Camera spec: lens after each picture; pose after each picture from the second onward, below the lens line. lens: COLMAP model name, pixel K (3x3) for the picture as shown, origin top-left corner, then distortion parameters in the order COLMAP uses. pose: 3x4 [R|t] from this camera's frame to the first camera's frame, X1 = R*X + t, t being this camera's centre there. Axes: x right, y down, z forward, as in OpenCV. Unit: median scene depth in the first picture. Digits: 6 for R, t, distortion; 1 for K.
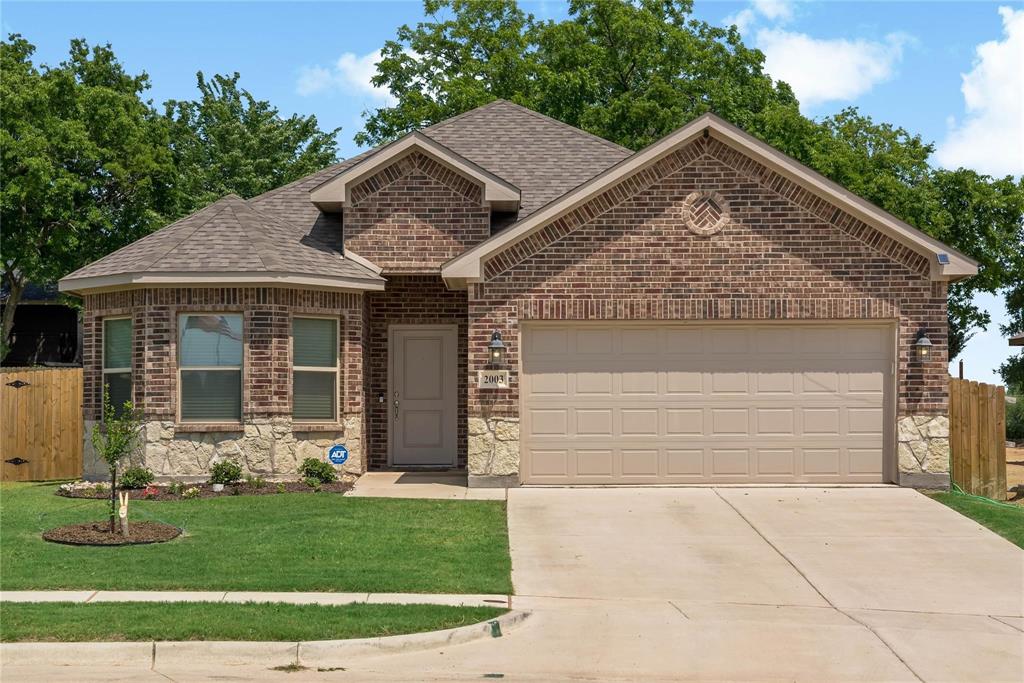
lens RADIAL K [[1824.6, 0, 512.9], [0, 1824.6, 342.6], [0, 0, 1]] dist [0.055084, 0.000000]
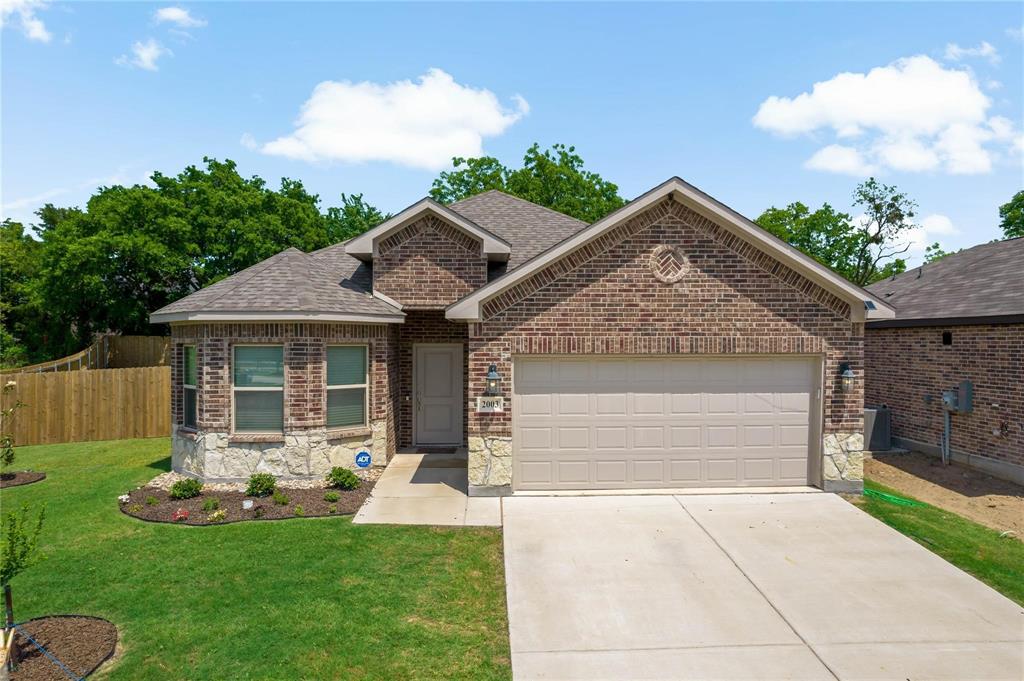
lens RADIAL K [[657.4, 0, 513.7], [0, 657.4, 335.6], [0, 0, 1]] dist [-0.041988, -0.000175]
pose [[0.999470, 0.003222, 0.032389, -0.009105], [-0.004479, 0.999236, 0.038834, -0.040027], [-0.032239, -0.038959, 0.998721, 0.567972]]
